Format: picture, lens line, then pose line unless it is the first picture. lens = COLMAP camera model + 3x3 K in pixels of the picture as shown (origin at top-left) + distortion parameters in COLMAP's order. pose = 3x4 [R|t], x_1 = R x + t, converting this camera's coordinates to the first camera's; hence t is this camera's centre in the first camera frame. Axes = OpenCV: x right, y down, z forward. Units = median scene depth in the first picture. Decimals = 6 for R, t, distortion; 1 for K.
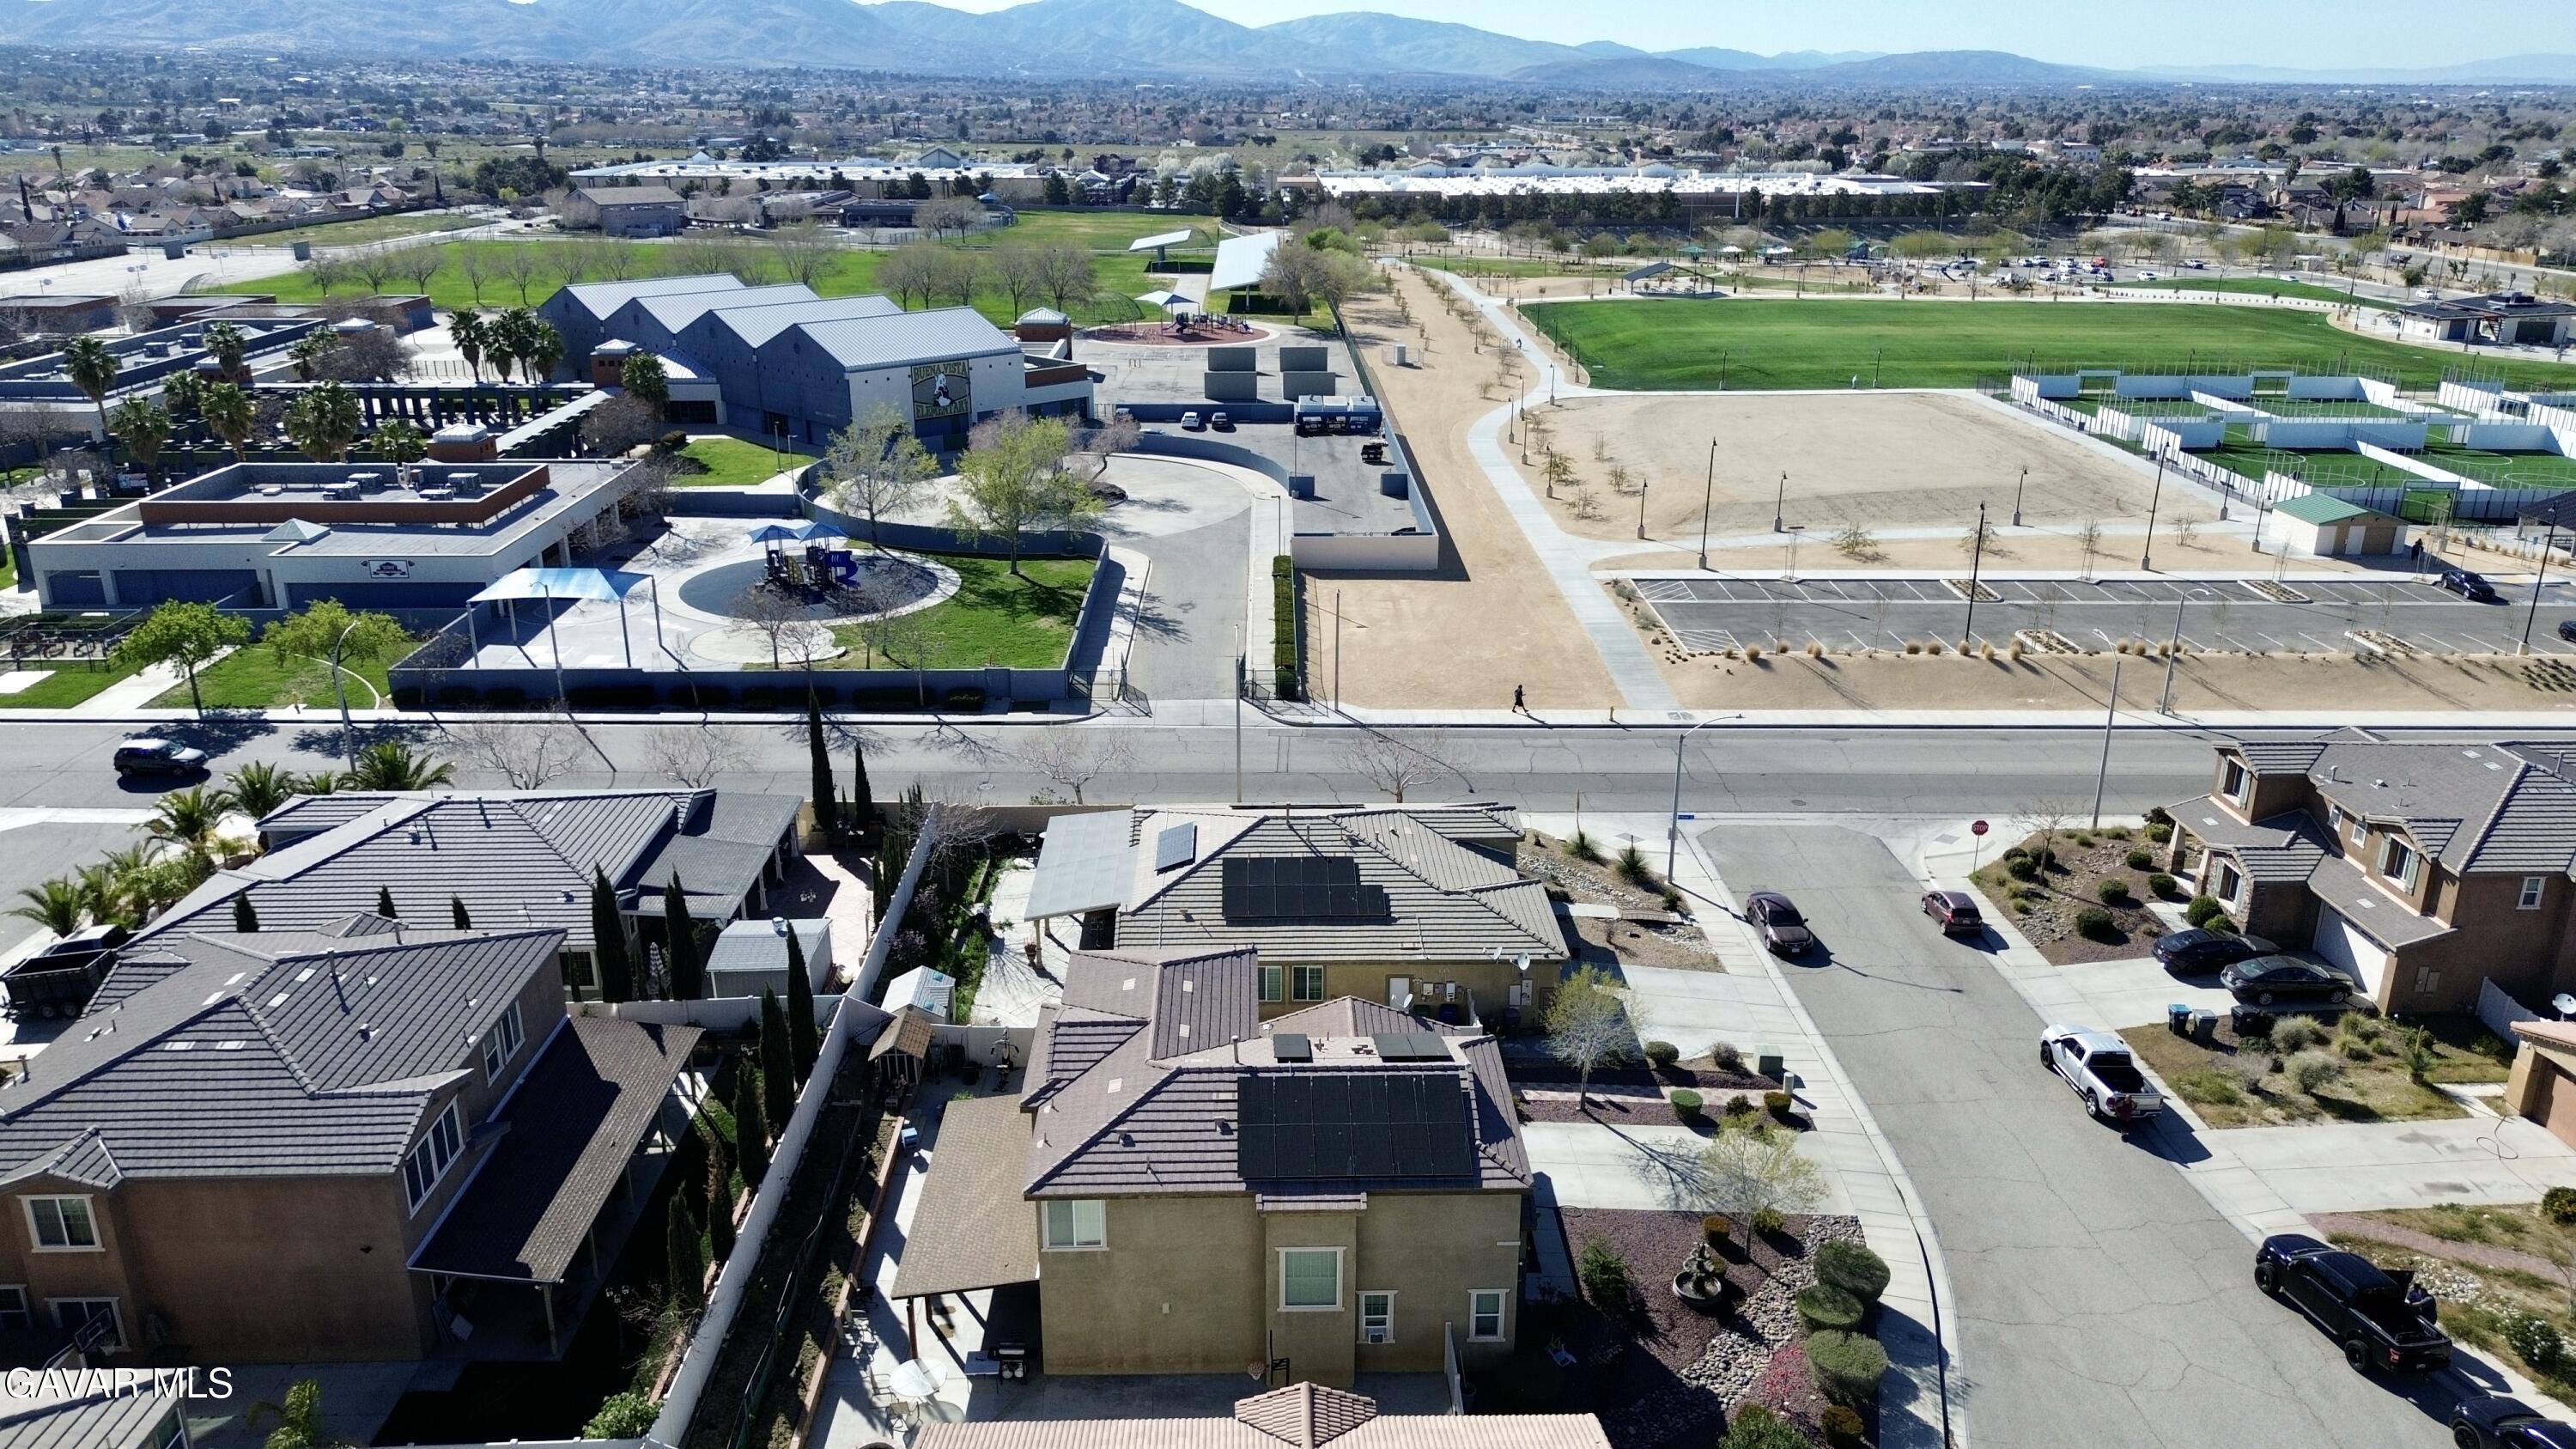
lens RADIAL K [[1822.9, 0, 1284.6], [0, 1822.9, 719.0], [0, 0, 1]] dist [0.086100, -0.107760]
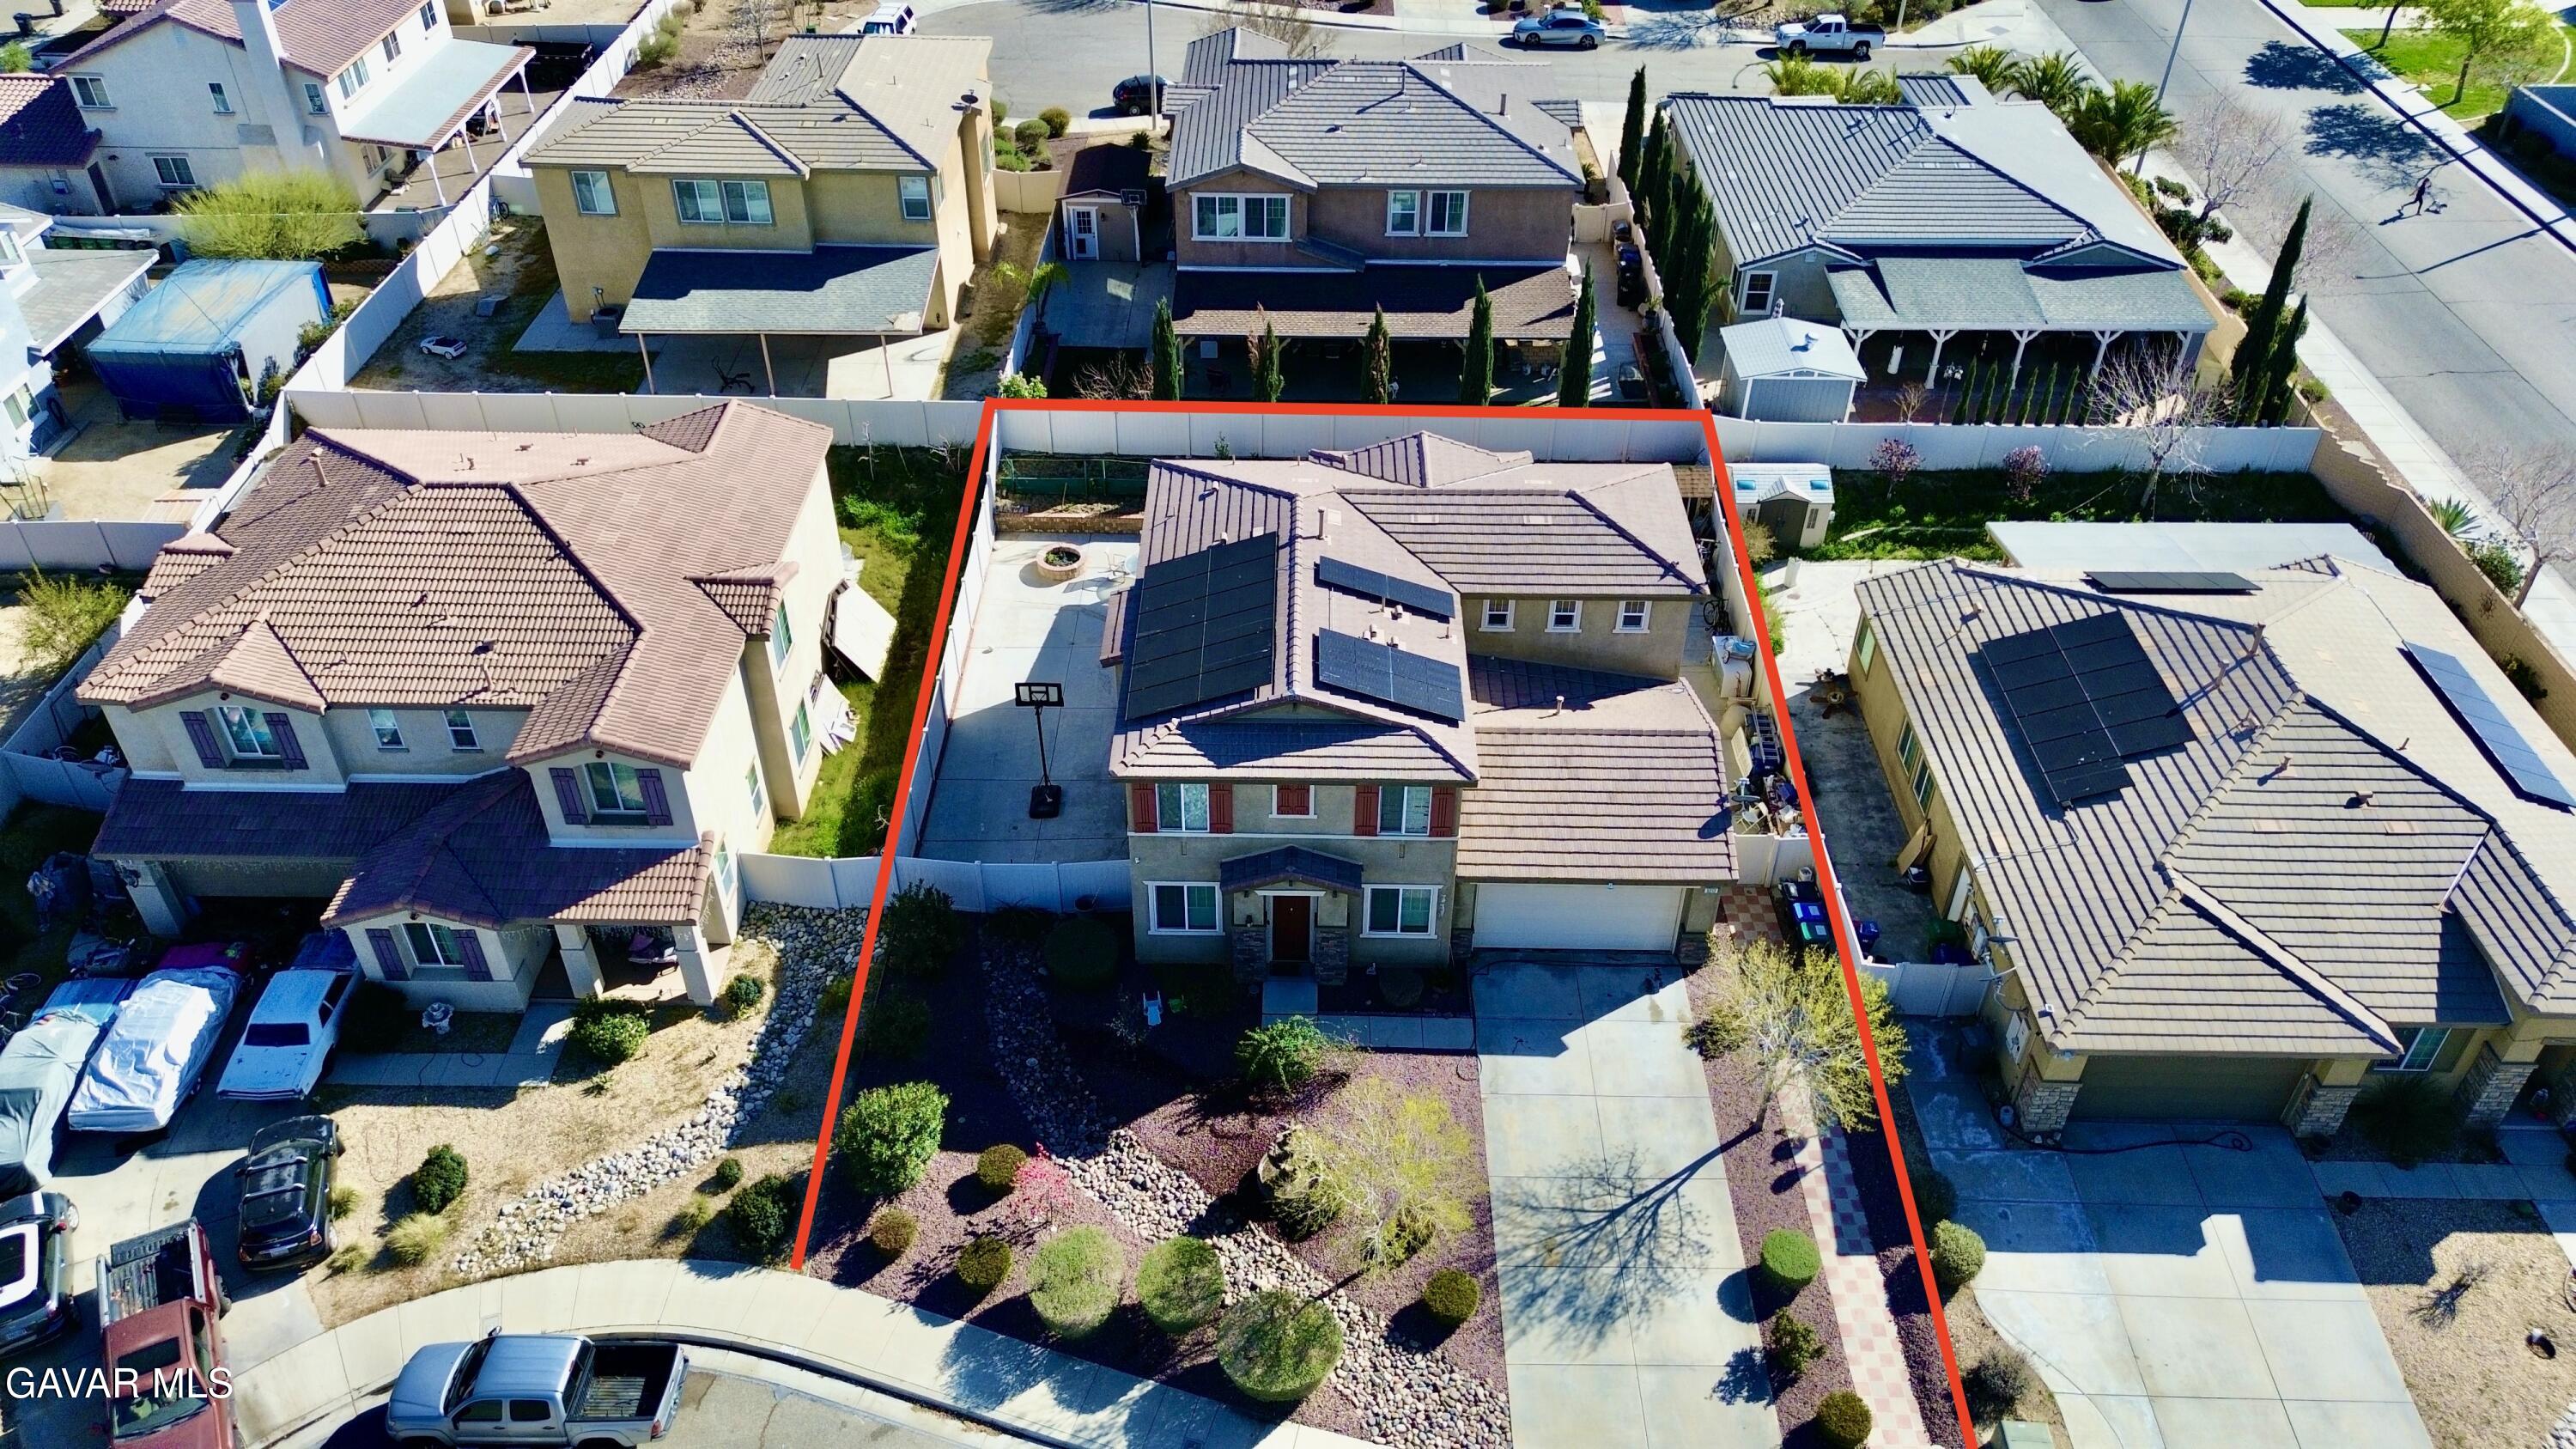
lens RADIAL K [[1835.6, 0, 1287.2], [0, 1835.6, 708.5], [0, 0, 1]] dist [0.072389, -0.073247]
pose [[-0.031705, 0.610139, -0.791660, 0.539109], [-0.335424, 0.739629, 0.583472, -0.190451], [0.941534, 0.284041, 0.181205, 0.650813]]
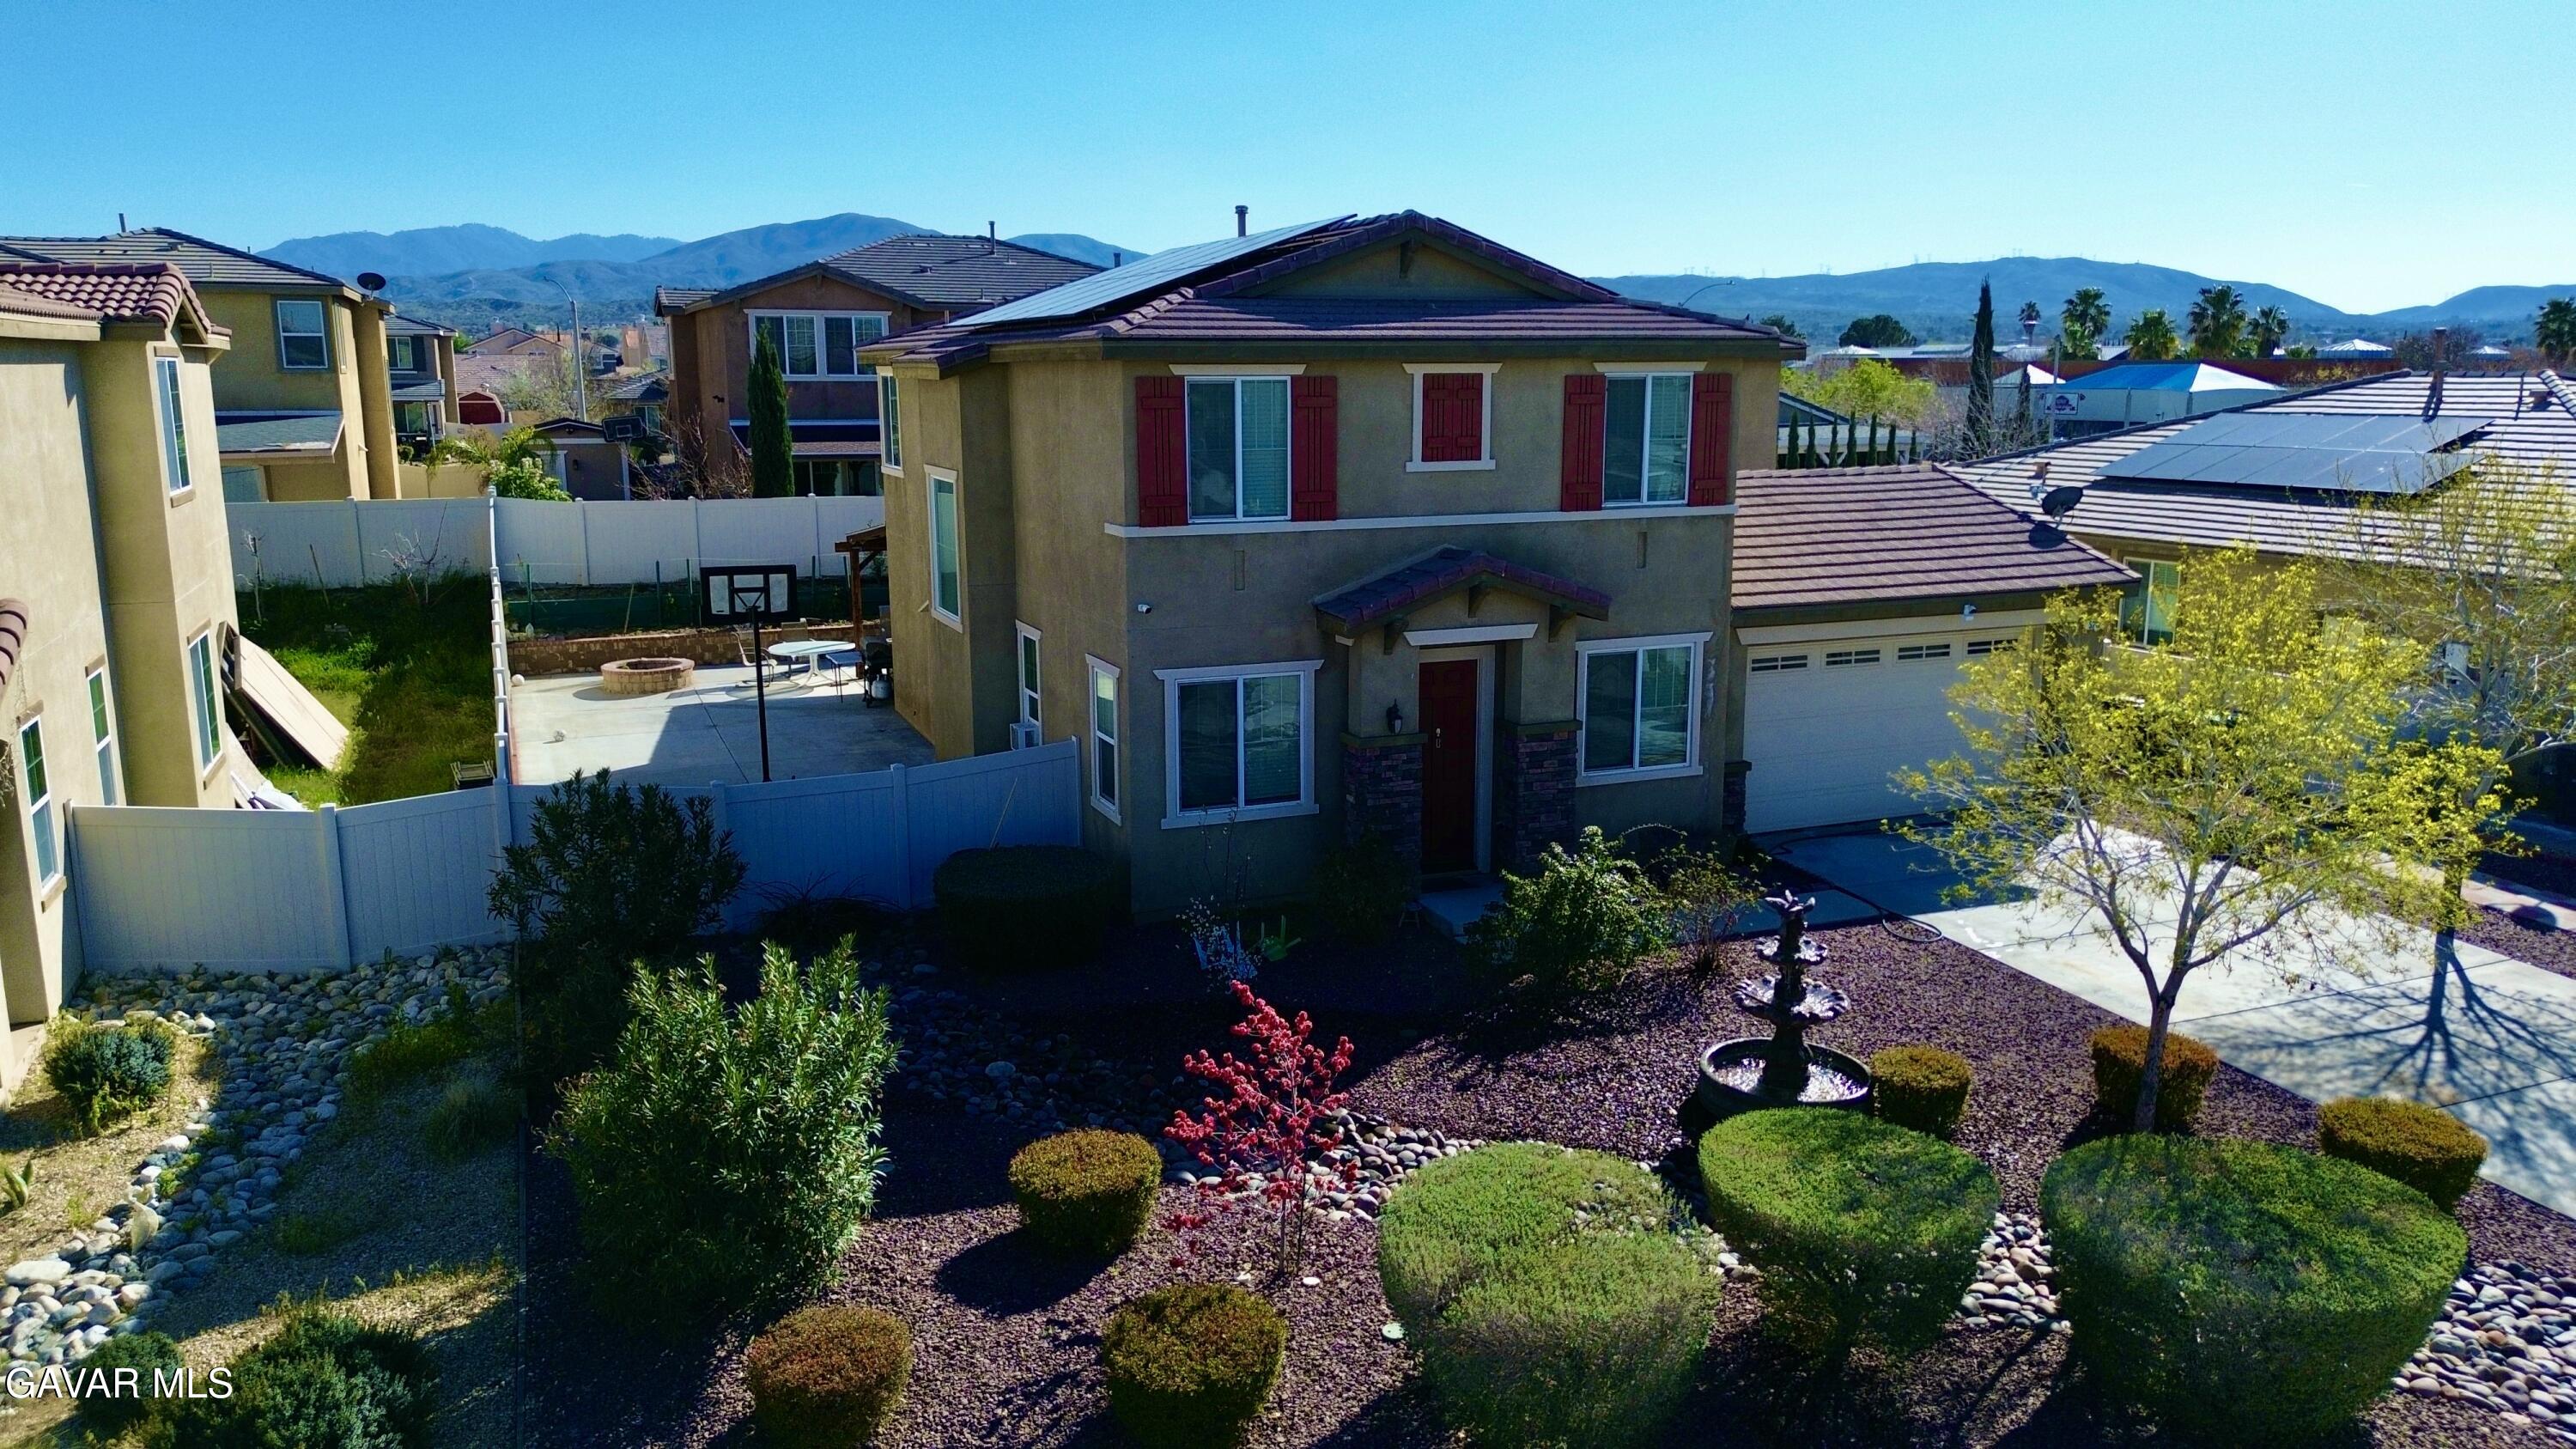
lens RADIAL K [[1815.0, 0, 1281.4], [0, 1815.0, 717.3], [0, 0, 1]] dist [0.097070, -0.121585]
pose [[0.366294, 0.173588, -0.914164, 0.349810], [-0.303341, 0.951051, 0.059048, 0.209448], [0.879666, 0.255675, 0.401020, 0.641762]]
